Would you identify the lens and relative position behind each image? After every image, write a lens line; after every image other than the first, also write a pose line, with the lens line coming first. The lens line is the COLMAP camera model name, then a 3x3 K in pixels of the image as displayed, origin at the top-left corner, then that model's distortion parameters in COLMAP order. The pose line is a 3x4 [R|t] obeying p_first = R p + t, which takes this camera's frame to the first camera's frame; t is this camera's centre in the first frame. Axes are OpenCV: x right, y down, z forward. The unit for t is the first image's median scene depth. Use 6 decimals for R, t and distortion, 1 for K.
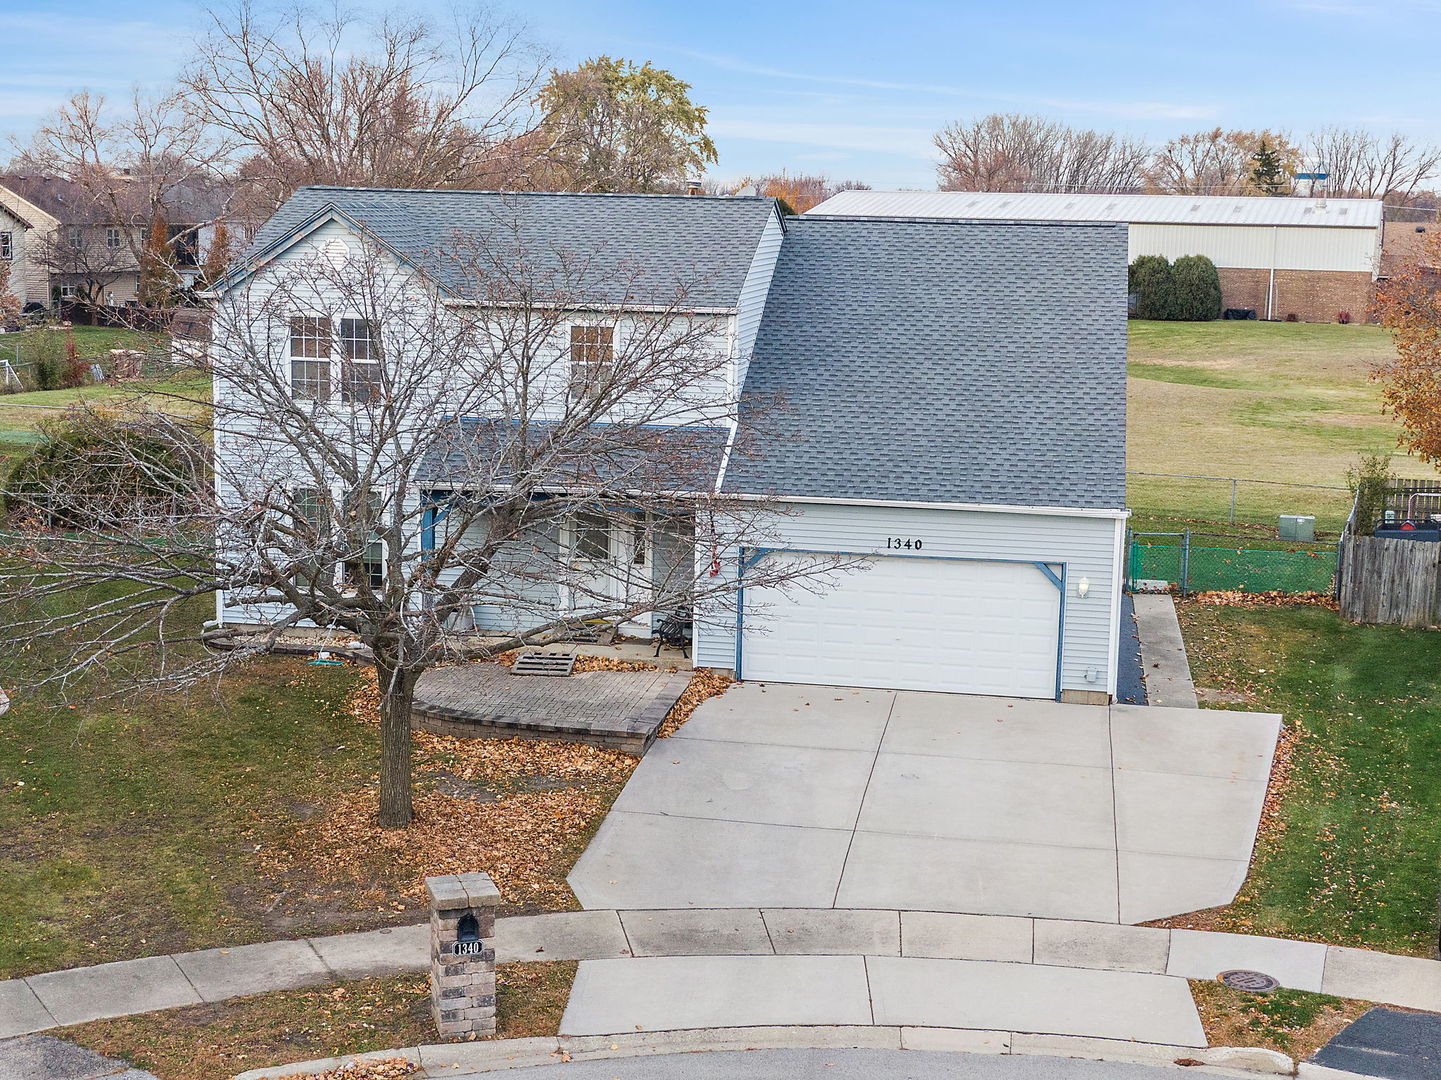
lens RADIAL K [[2094.5, 0, 711.5], [0, 2094.5, 352.7], [0, 0, 1]] dist [-0.012306, 0.000000]
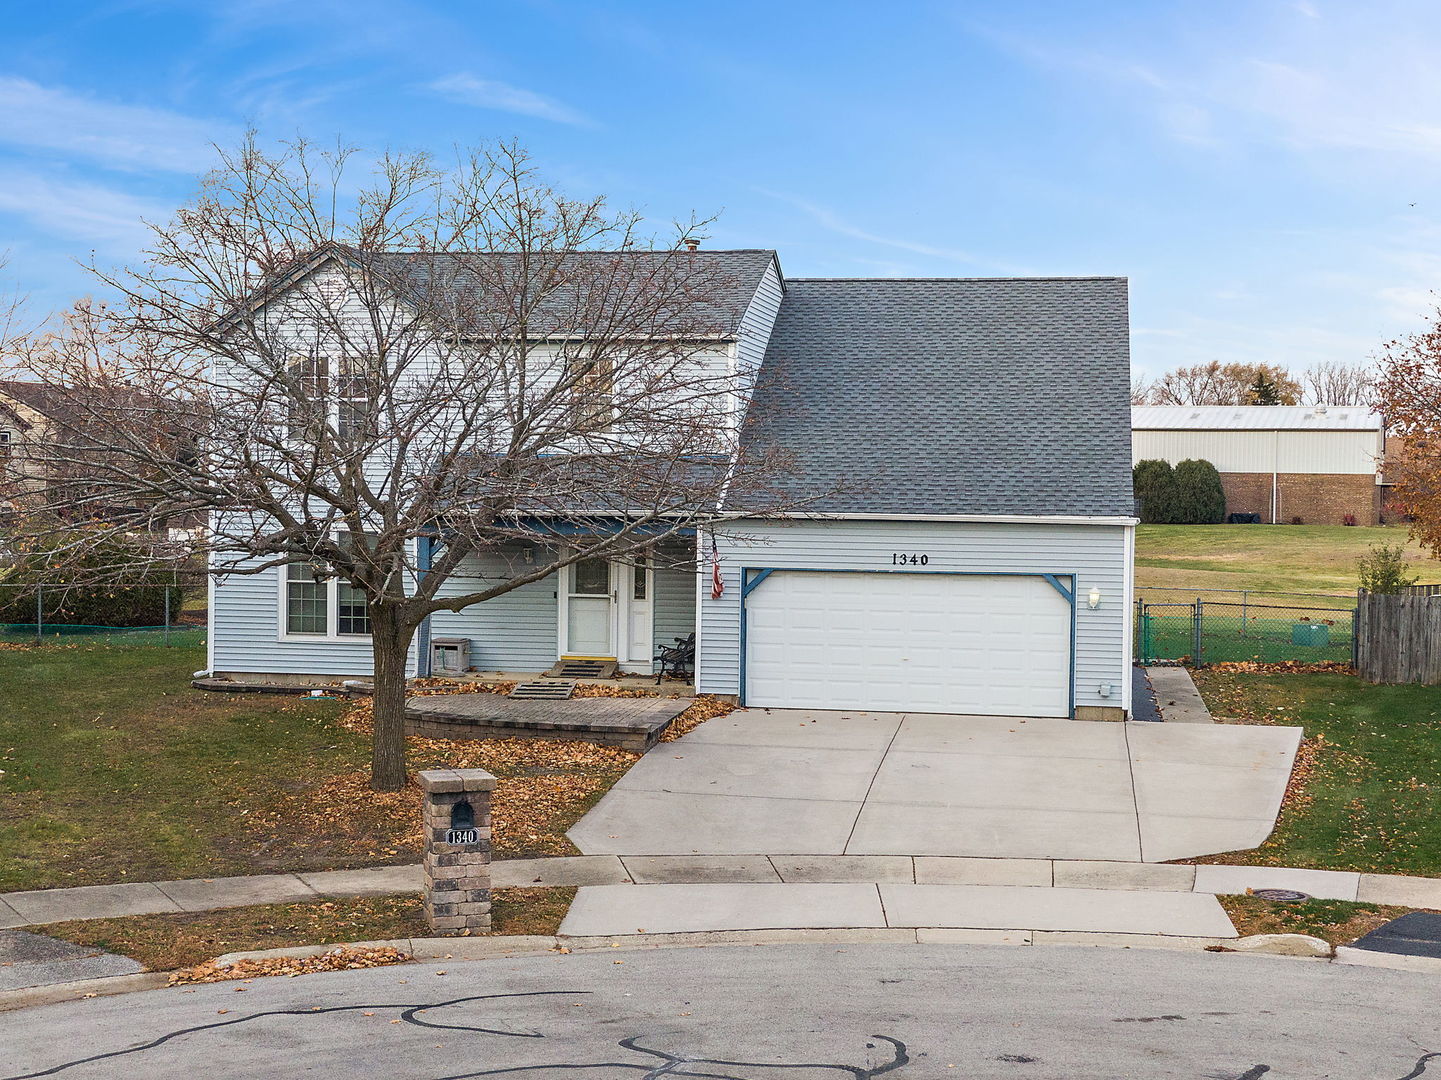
lens RADIAL K [[2094.5, 0, 708.4], [0, 2094.5, 351.7], [0, 0, 1]] dist [-0.012306, 0.000000]
pose [[0.999949, -0.009972, -0.001311, -0.000151], [0.009730, 0.992133, -0.124811, 0.120309], [0.002545, 0.124792, 0.992180, 0.014797]]
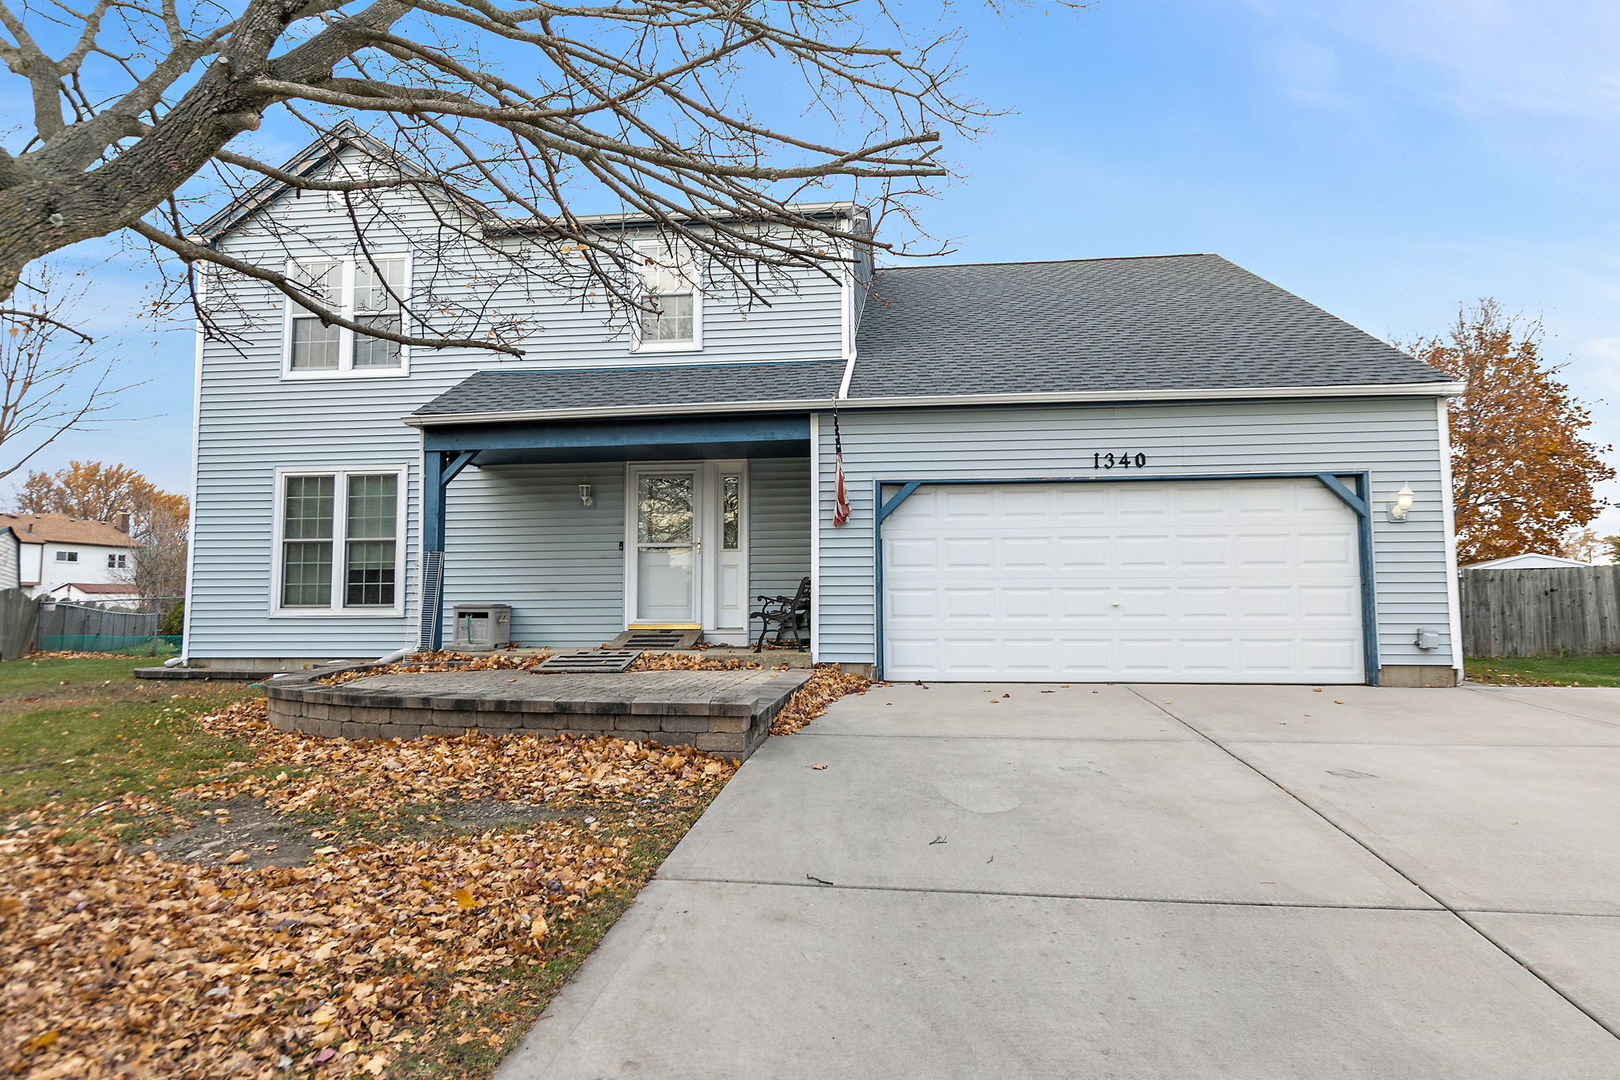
lens RADIAL K [[950.8, 0, 815.3], [0, 950.8, 497.1], [0, 0, 1]] dist [-0.008436, 0.000941]
pose [[0.998068, -0.019804, 0.058887, -0.026443], [0.030346, 0.982474, -0.183913, 0.162452], [-0.054212, 0.185345, 0.981177, 0.727041]]
